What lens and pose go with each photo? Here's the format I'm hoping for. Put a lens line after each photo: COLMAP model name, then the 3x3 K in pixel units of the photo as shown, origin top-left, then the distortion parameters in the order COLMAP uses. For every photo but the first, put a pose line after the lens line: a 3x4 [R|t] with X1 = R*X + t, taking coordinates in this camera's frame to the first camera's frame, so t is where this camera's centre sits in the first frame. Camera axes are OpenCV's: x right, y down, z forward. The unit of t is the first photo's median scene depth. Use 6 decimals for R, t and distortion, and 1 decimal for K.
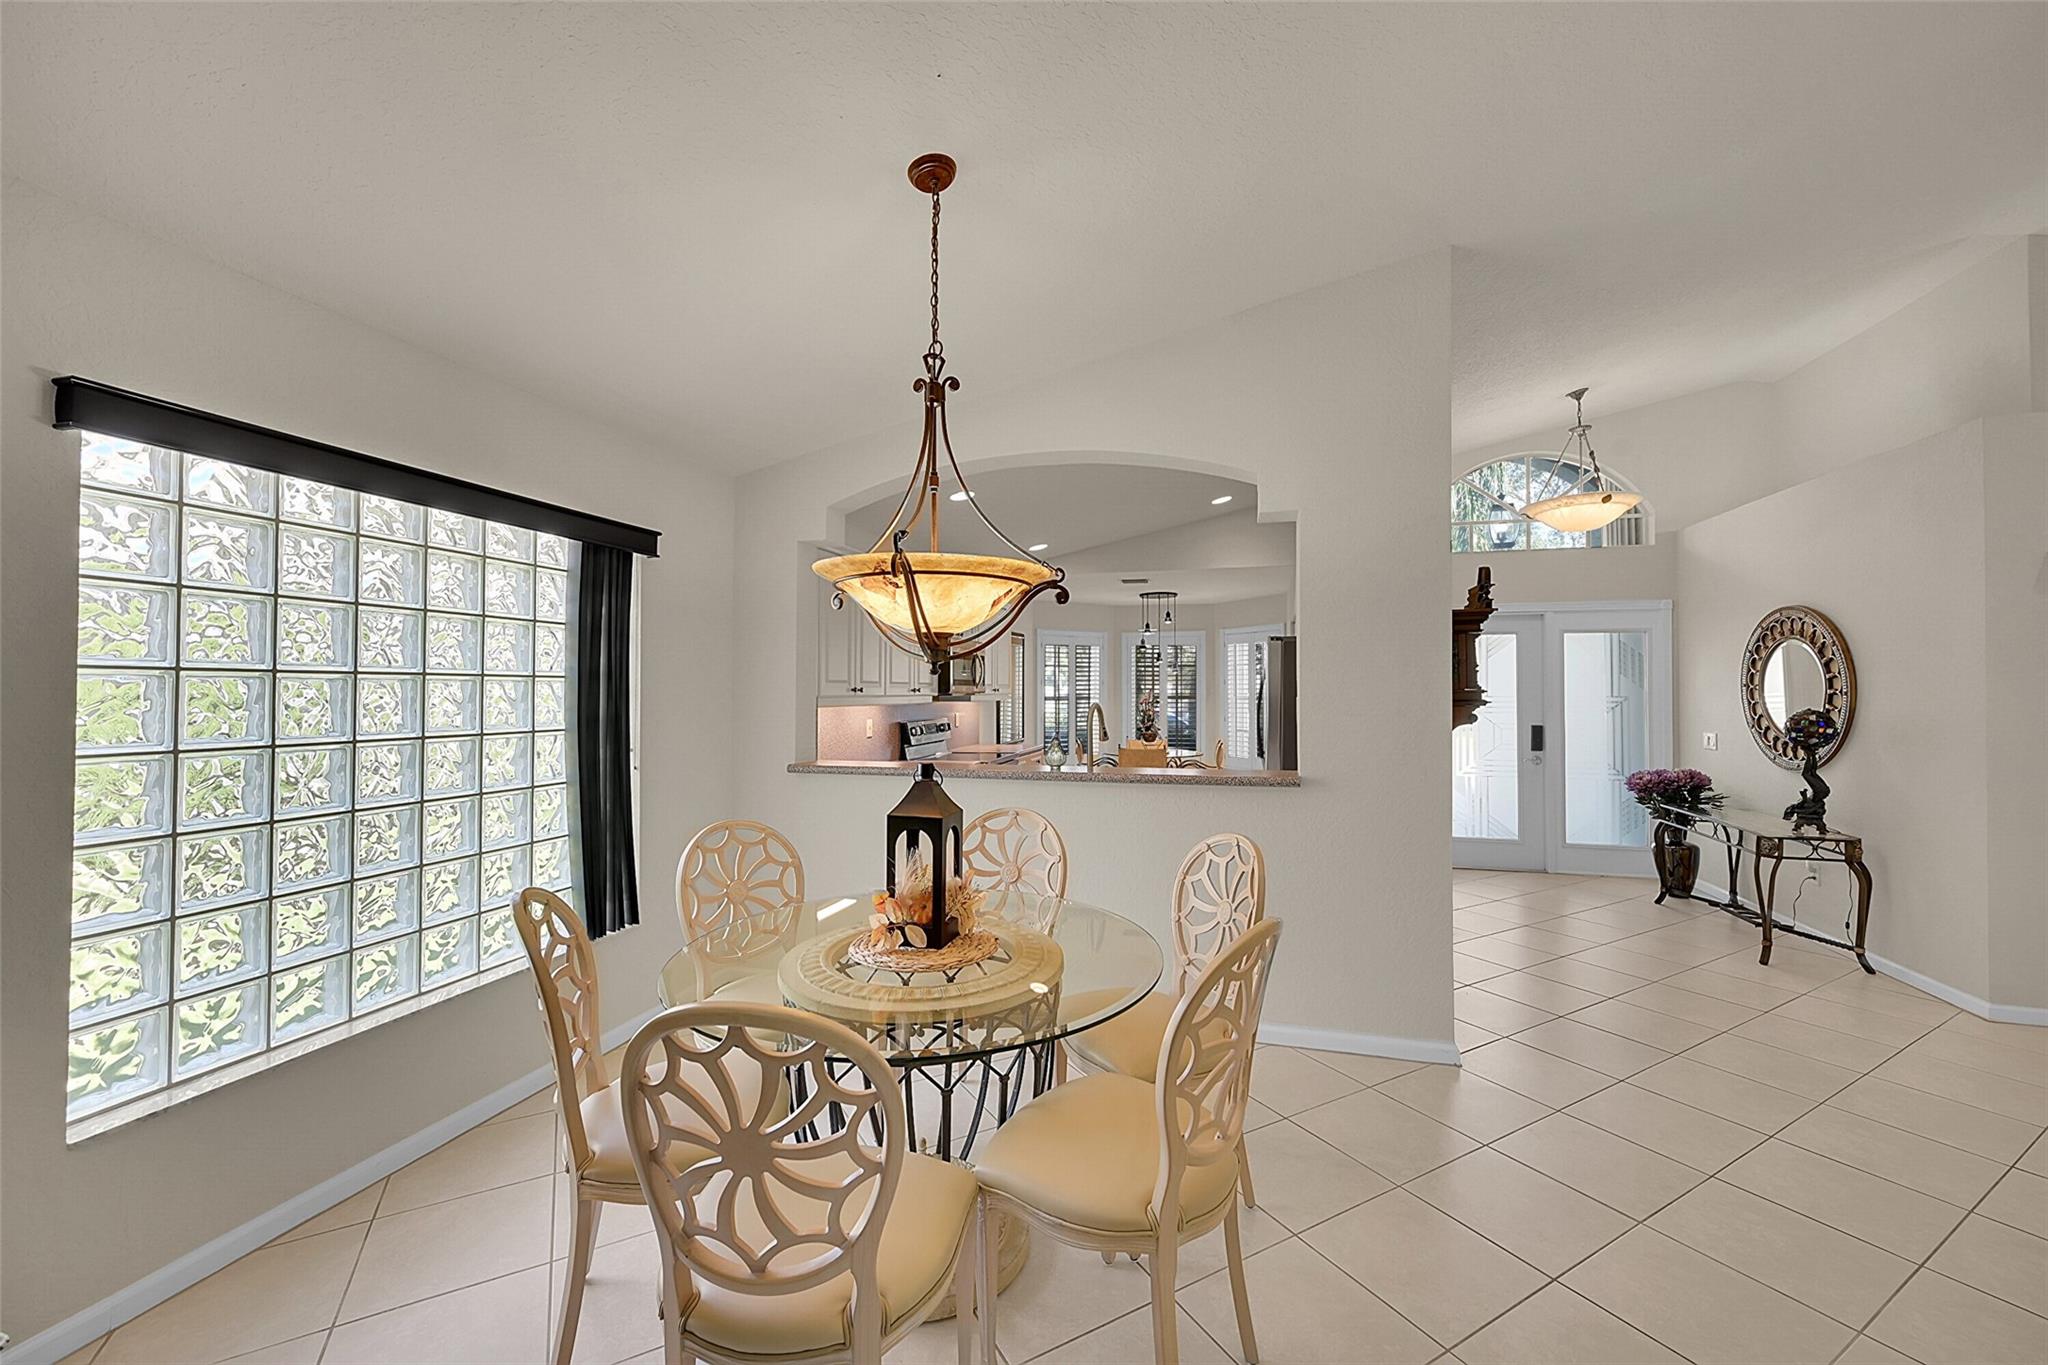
lens RADIAL K [[799.3, 0, 1025.7], [0, 799.3, 674.9], [0, 0, 1]] dist [0.017904, -0.013633]
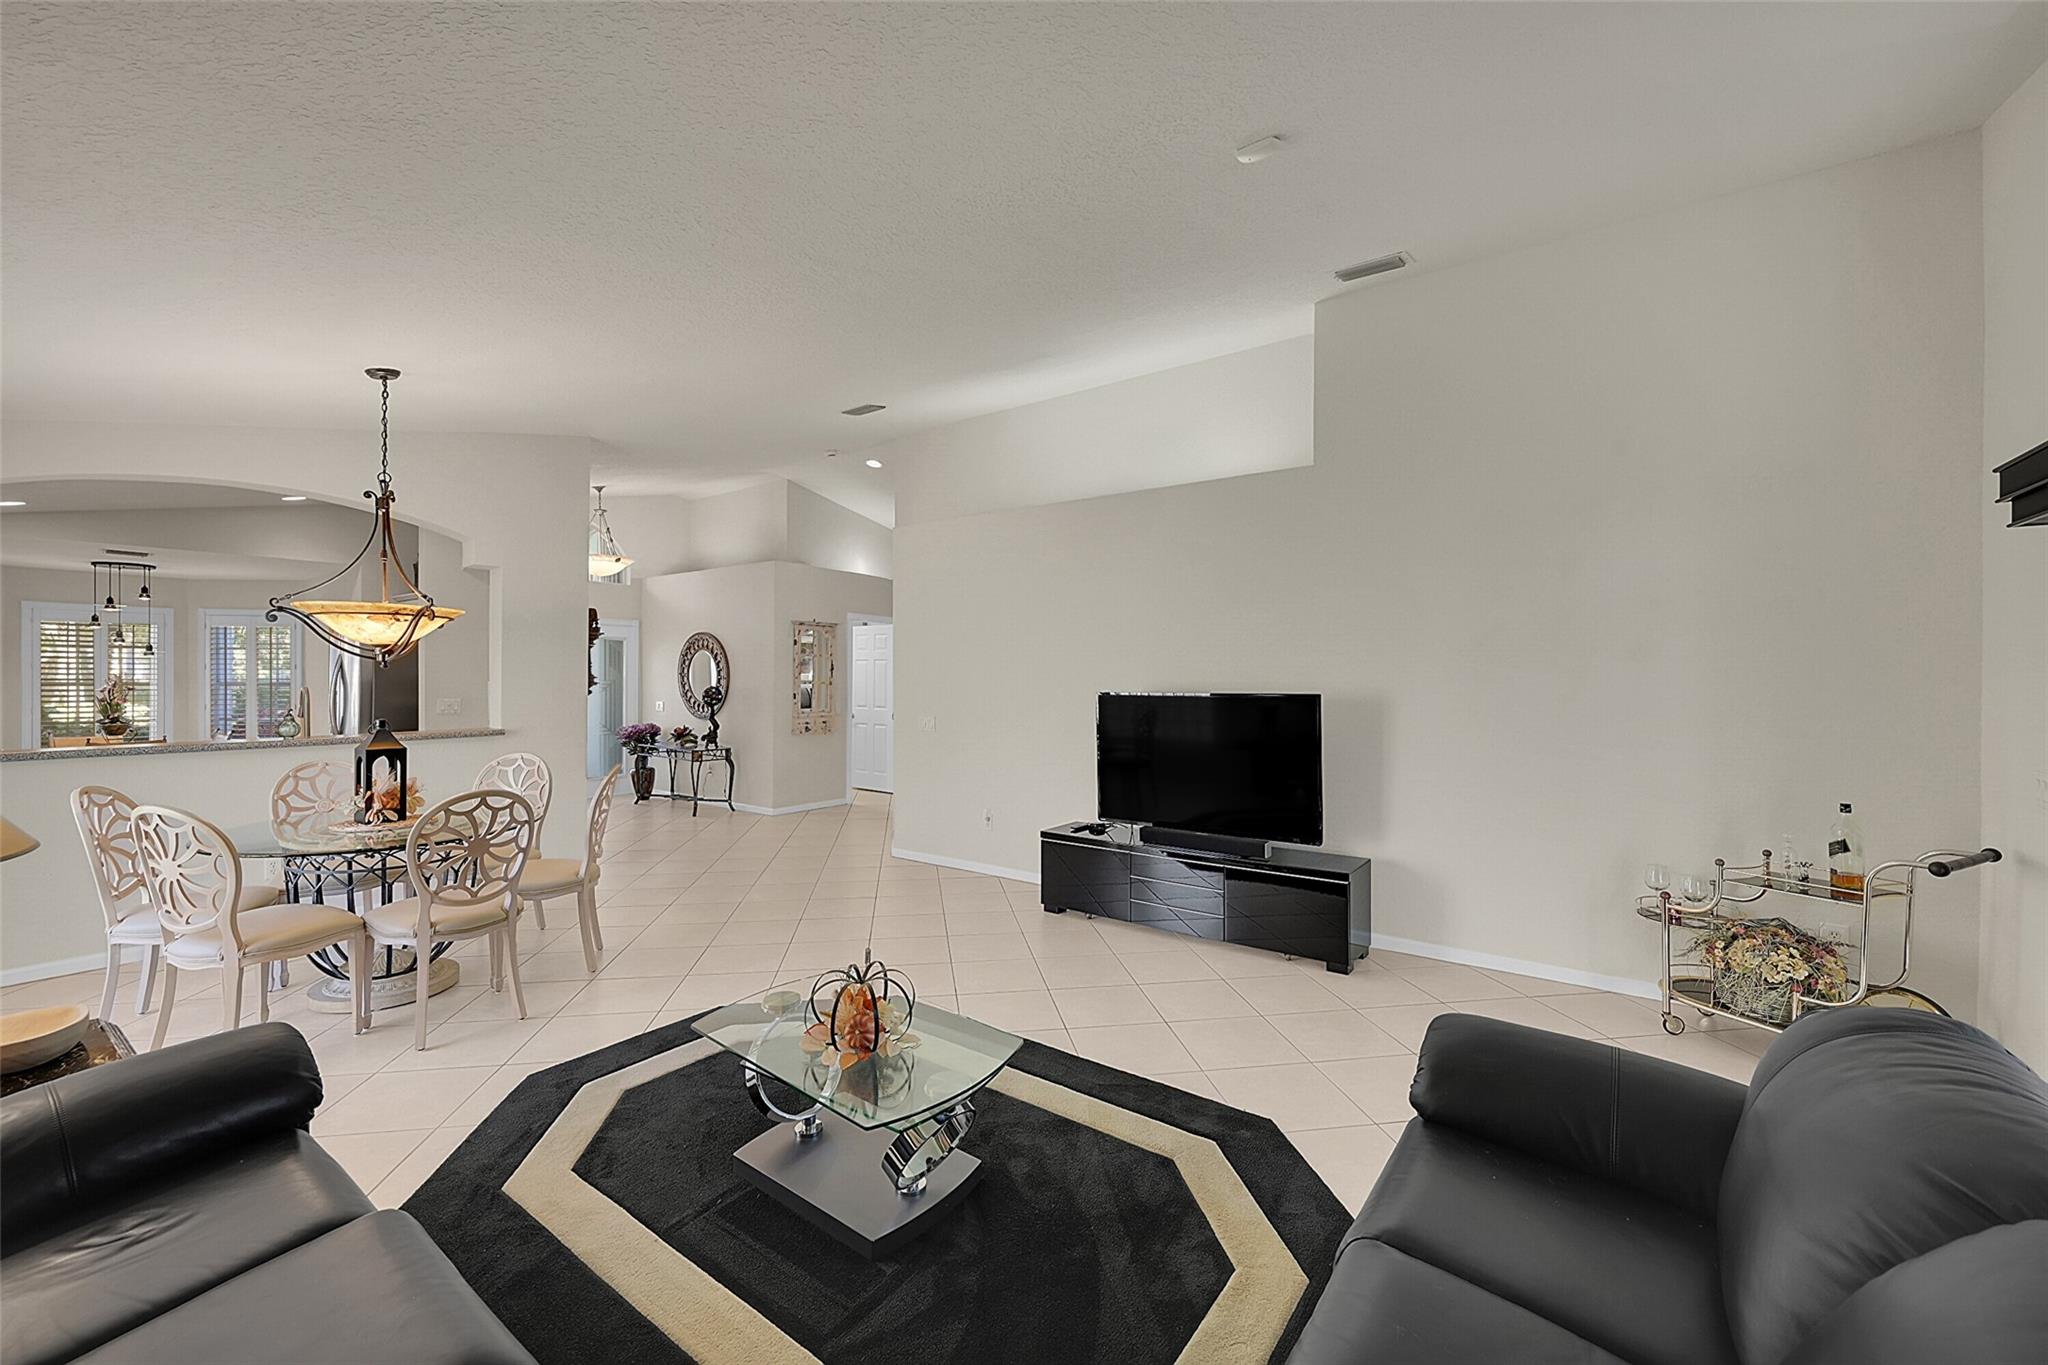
lens RADIAL K [[804.4, 0, 1027.9], [0, 804.4, 689.9], [0, 0, 1]] dist [-0.000311, 0.000032]
pose [[0.365060, -0.015941, 0.930847, -0.601603], [-0.019800, 0.999494, 0.024882, -0.013402], [-0.930773, -0.027514, 0.364560, -0.463704]]
